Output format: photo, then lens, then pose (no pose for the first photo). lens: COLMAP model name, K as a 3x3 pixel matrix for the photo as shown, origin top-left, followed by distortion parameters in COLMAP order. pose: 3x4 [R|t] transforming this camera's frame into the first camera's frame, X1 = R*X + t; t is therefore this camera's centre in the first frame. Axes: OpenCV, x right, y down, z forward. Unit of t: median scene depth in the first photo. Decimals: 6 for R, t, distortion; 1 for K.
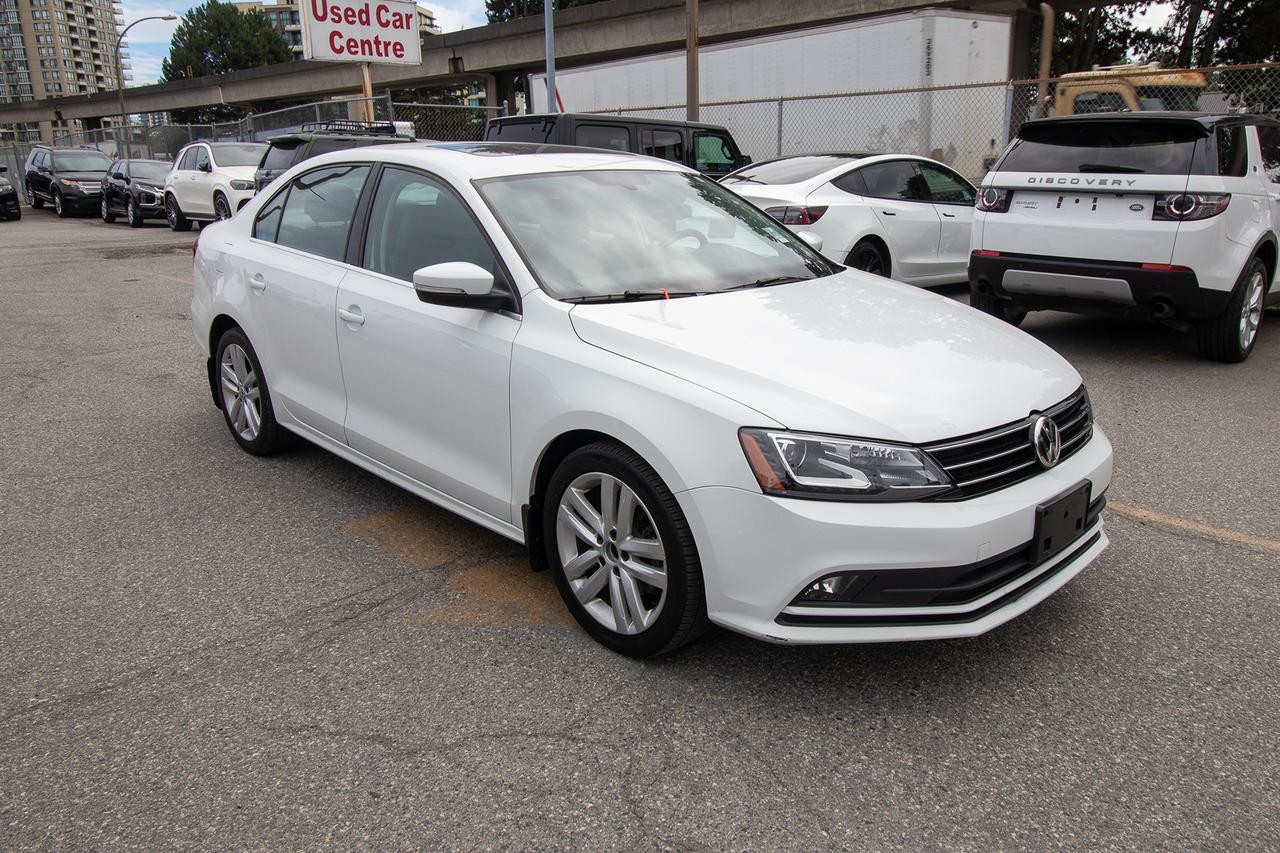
lens RADIAL K [[939.8, 0, 640.0], [0, 939.8, 426.5], [0, 0, 1]] dist [0.011933, -0.005844]
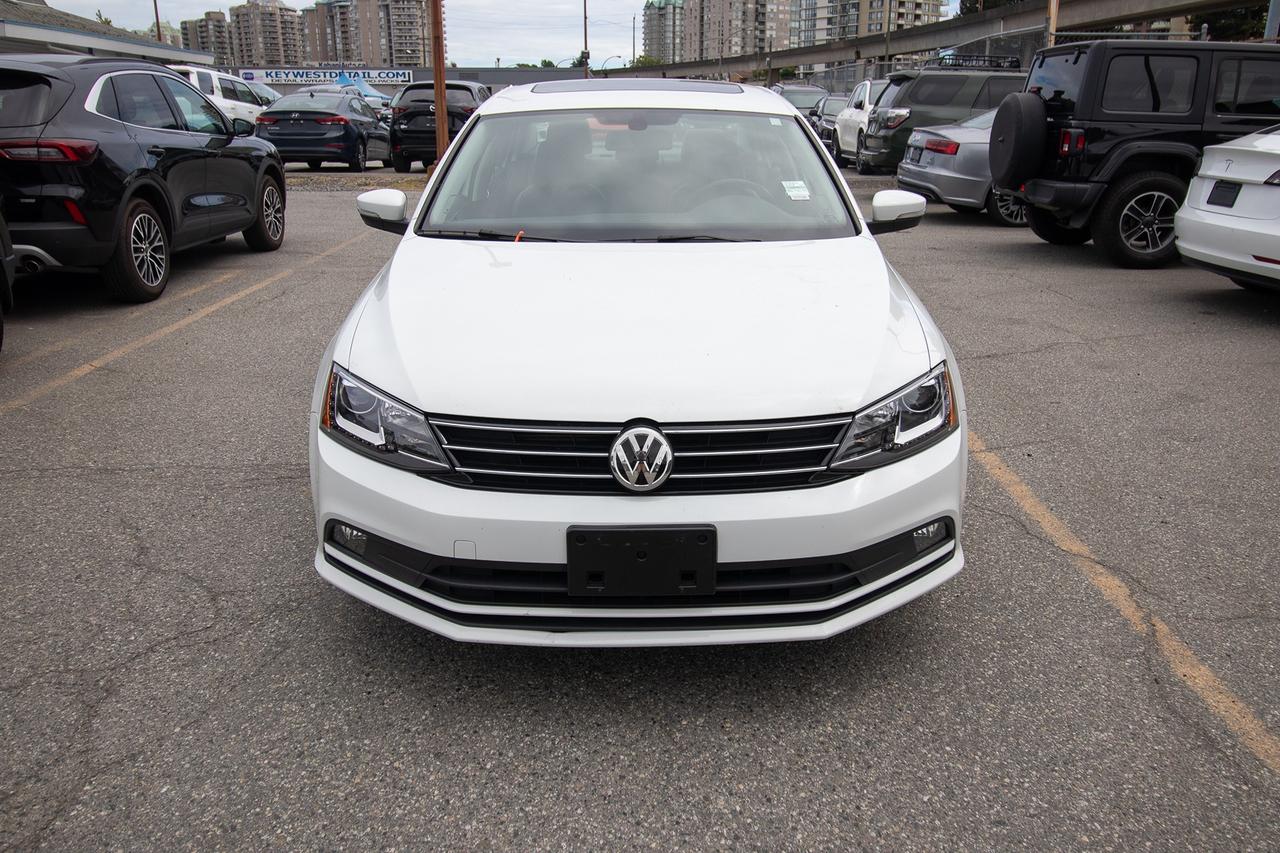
lens RADIAL K [[1011.0, 0, 647.5], [0, 1011.0, 429.5], [0, 0, 1]] dist [0.014875, -0.005901]
pose [[0.733475, 0.218717, -0.643566, 1.063350], [-0.193038, 0.974858, 0.111302, -0.112799], [0.651730, 0.042596, 0.757254, 0.388080]]
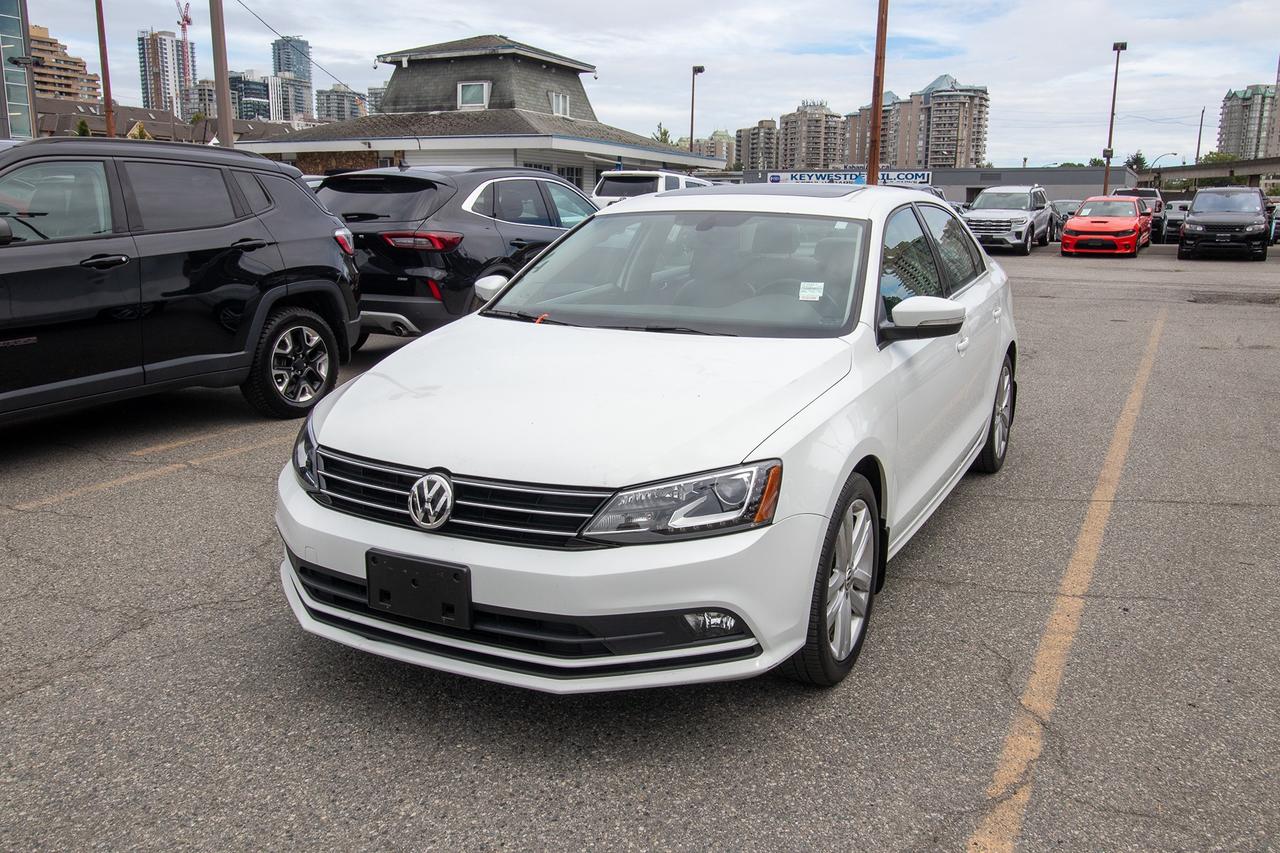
lens RADIAL K [[1052.7, 0, 644.0], [0, 1052.7, 430.4], [0, 0, 1]] dist [0.014804, -0.004704]
pose [[0.327715, 0.212546, -0.920558, 1.569314], [-0.267185, 0.955440, 0.125483, -0.258367], [0.906209, 0.204837, 0.369902, 0.860397]]
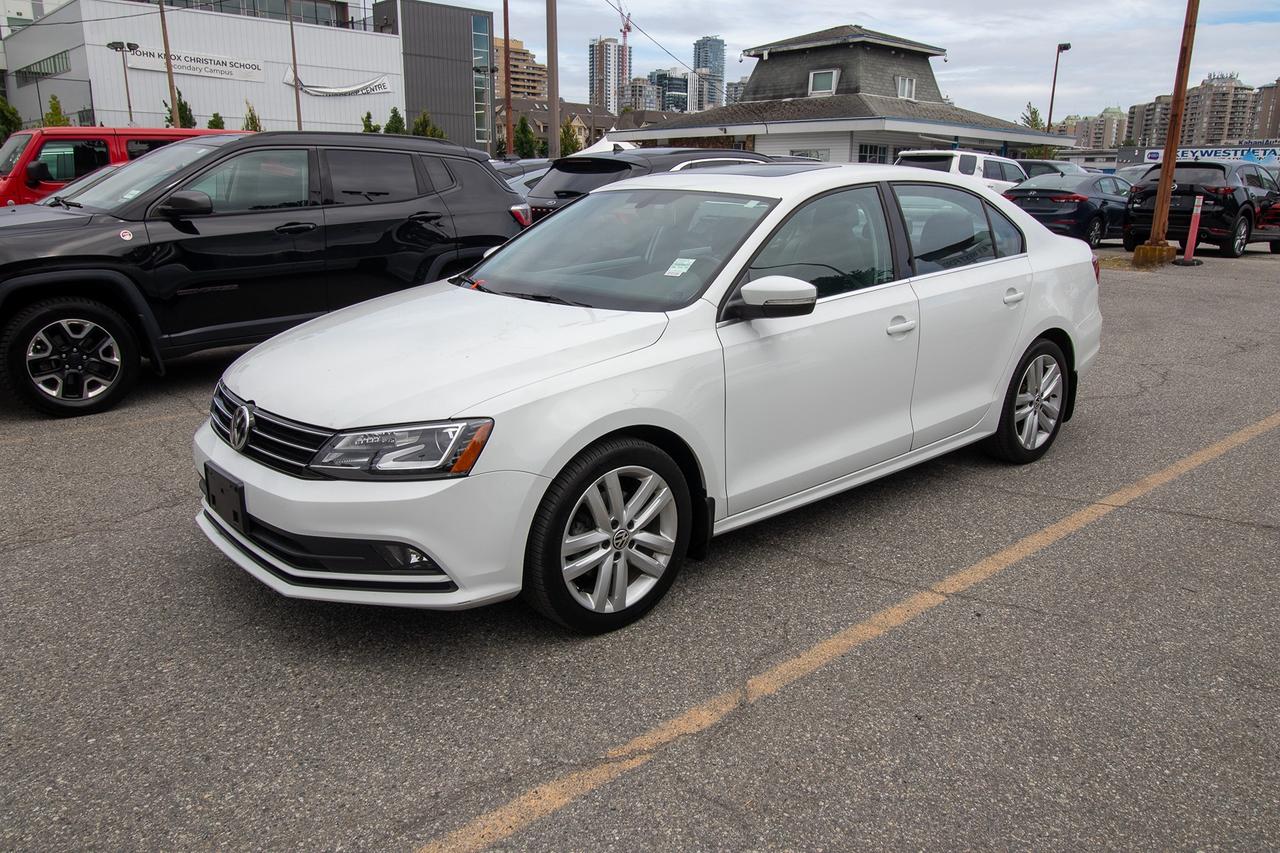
lens RADIAL K [[939.8, 0, 640.0], [0, 939.8, 426.5], [0, 0, 1]] dist [0.011933, -0.005844]
pose [[-0.041217, 0.264650, -0.963463, 1.643537], [-0.276795, 0.923517, 0.265518, -0.459232], [0.960045, 0.277626, 0.035189, 1.549185]]
